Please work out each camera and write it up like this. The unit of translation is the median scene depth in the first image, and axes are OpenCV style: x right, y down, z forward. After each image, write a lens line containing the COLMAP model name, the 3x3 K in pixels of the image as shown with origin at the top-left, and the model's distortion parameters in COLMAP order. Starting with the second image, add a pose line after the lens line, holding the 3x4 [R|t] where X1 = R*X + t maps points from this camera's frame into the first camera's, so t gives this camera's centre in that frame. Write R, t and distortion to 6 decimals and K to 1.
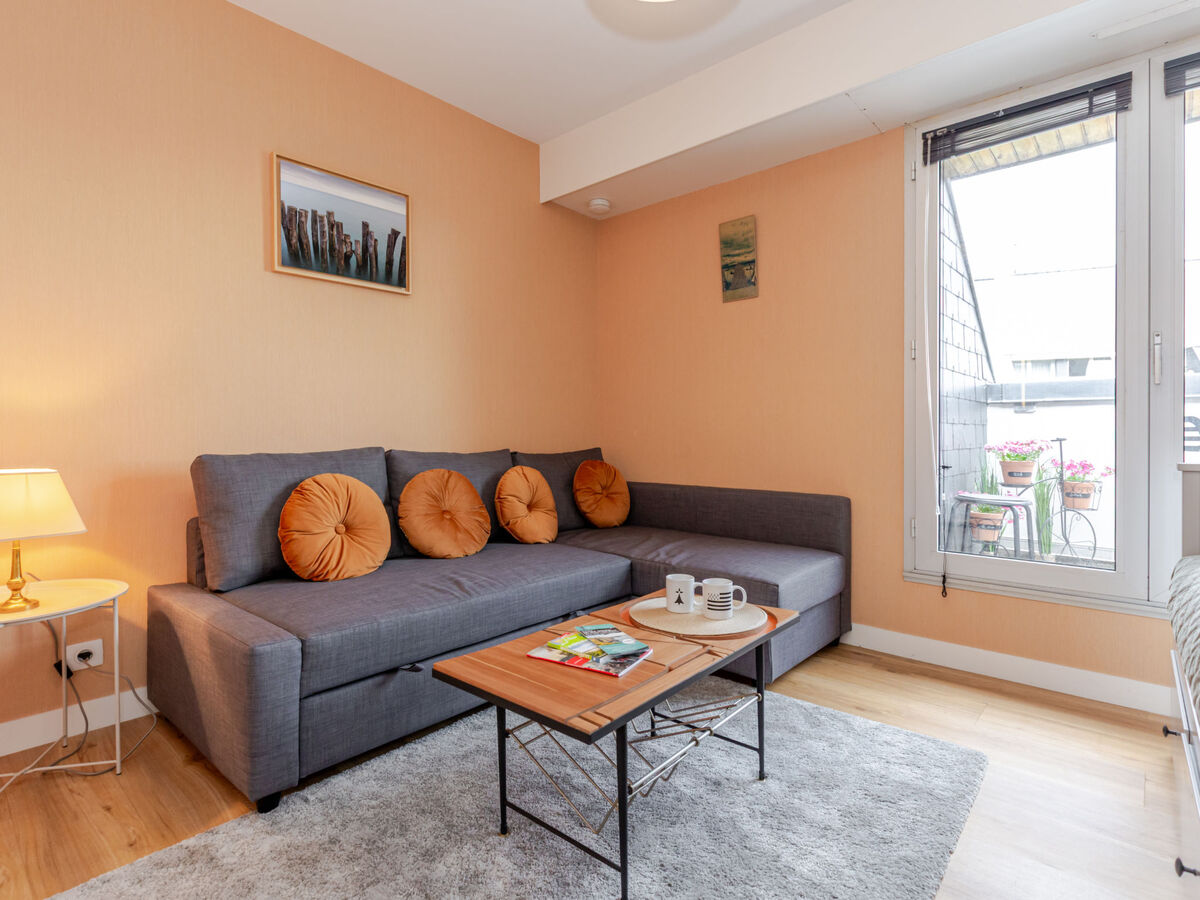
lens RADIAL K [[617.2, 0, 600.0], [0, 617.2, 450.0], [0, 0, 1]] dist [0.000205, 0.000478]
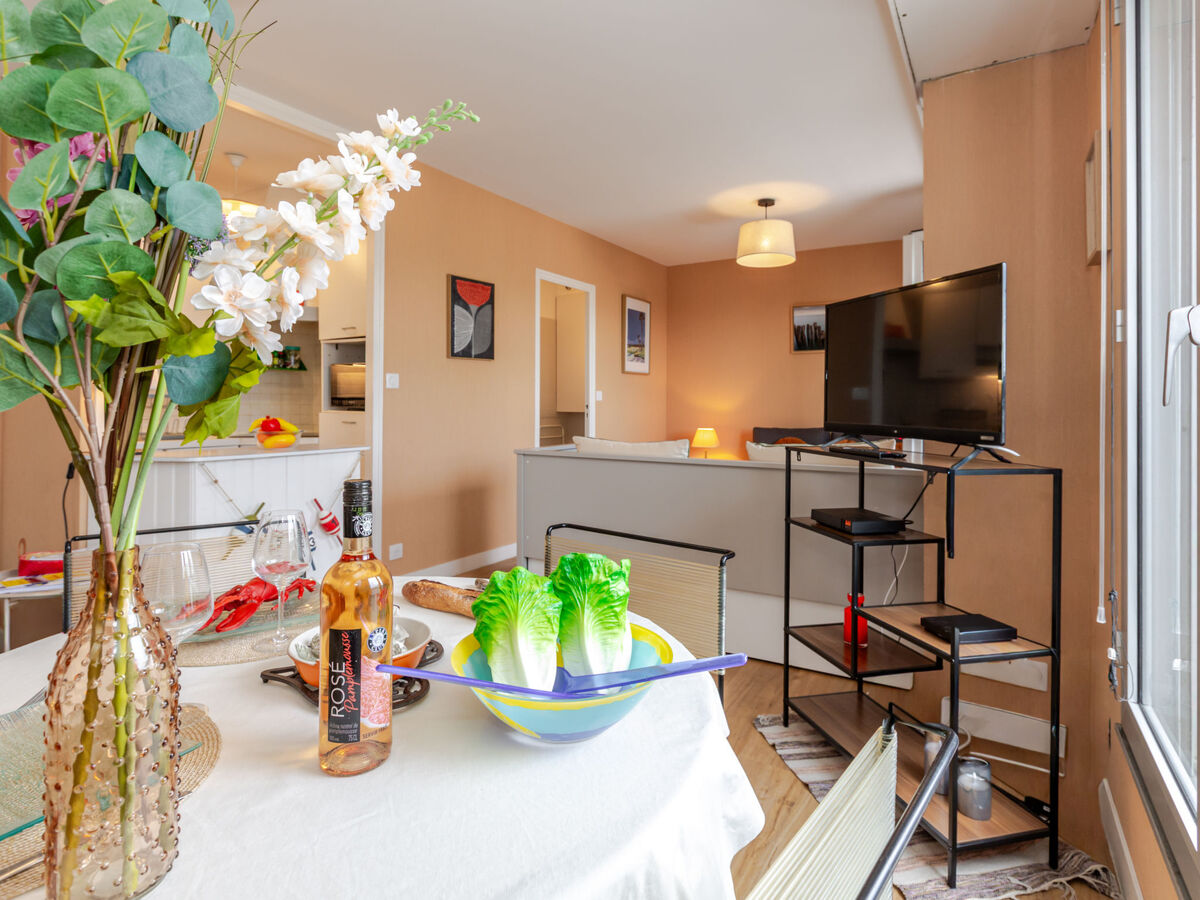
lens RADIAL K [[653.7, 0, 602.0], [0, 653.7, 403.5], [0, 0, 1]] dist [-0.020589, 0.000110]
pose [[0.187555, 0.006197, -0.982235, 1.764297], [-0.035460, 0.999371, -0.000465, -0.060962], [0.981614, 0.034917, 0.187656, -0.203091]]
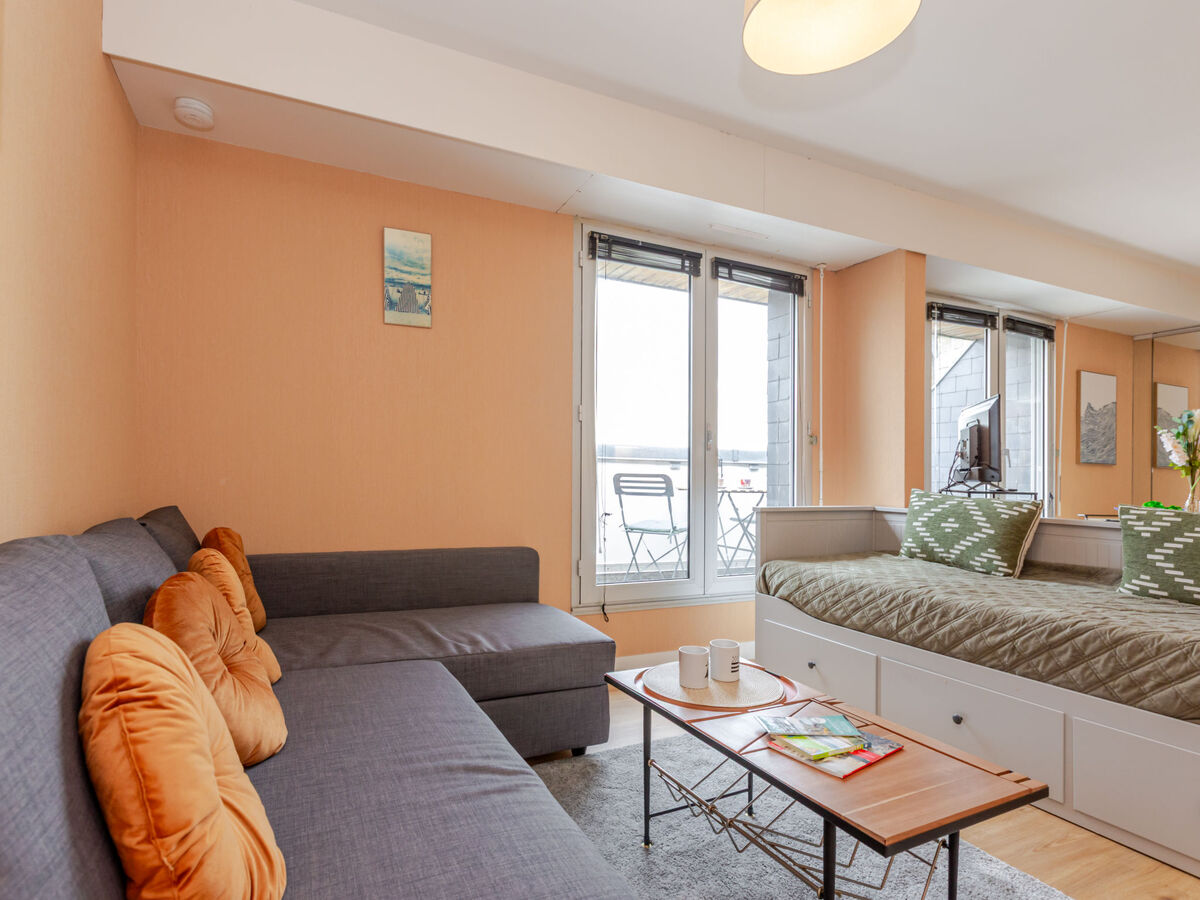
lens RADIAL K [[630.4, 0, 563.4], [0, 630.4, 475.5], [0, 0, 1]] dist [0.003802, 0.000463]
pose [[0.395273, 0.006989, 0.918537, -0.597544], [0.004042, 0.999948, -0.009348, -0.036493], [-0.918555, 0.007408, 0.395225, 0.576152]]
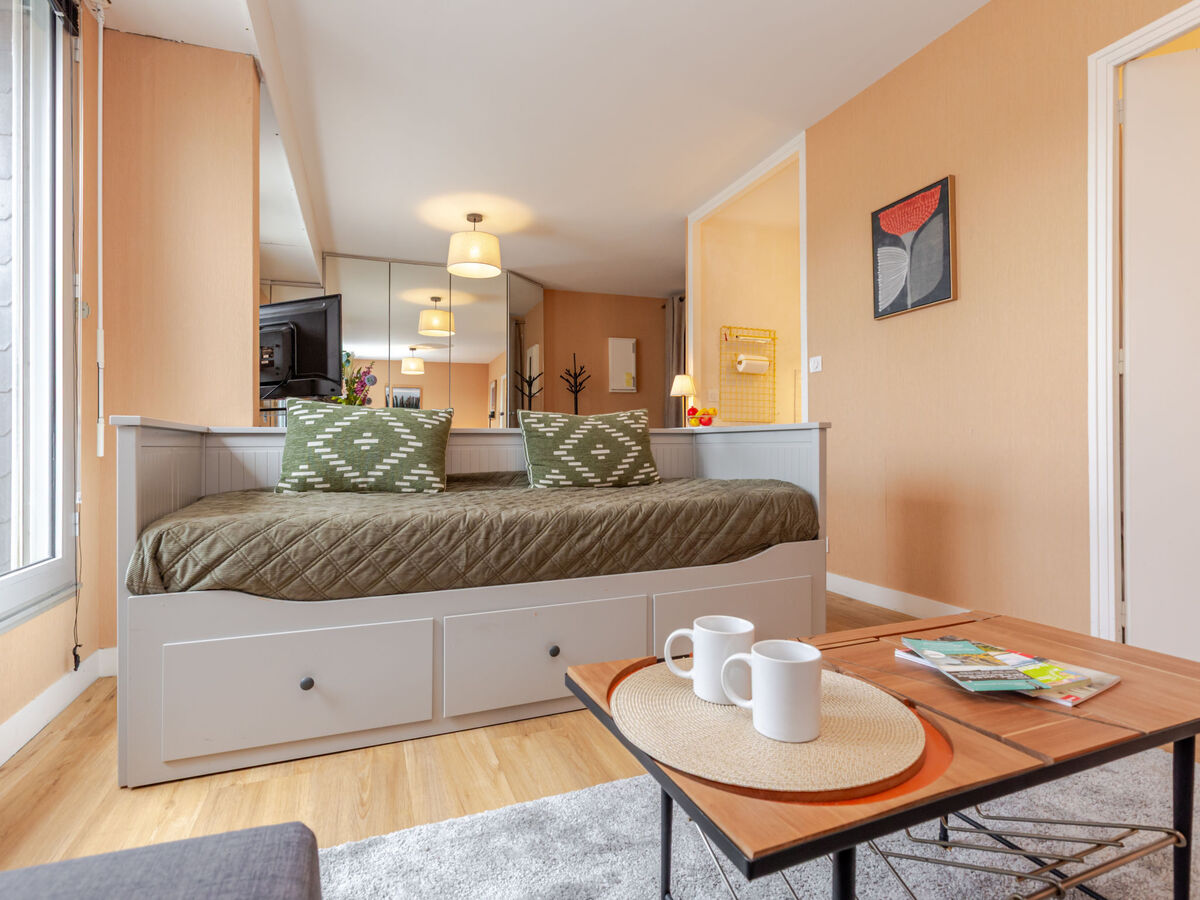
lens RADIAL K [[617.2, 0, 600.0], [0, 617.2, 450.0], [0, 0, 1]] dist [0.000205, 0.000478]
pose [[-0.893325, 0.005720, 0.449375, 0.040254], [0.021993, 0.999277, 0.031002, 0.038883], [-0.448872, 0.037578, -0.892805, 1.029182]]
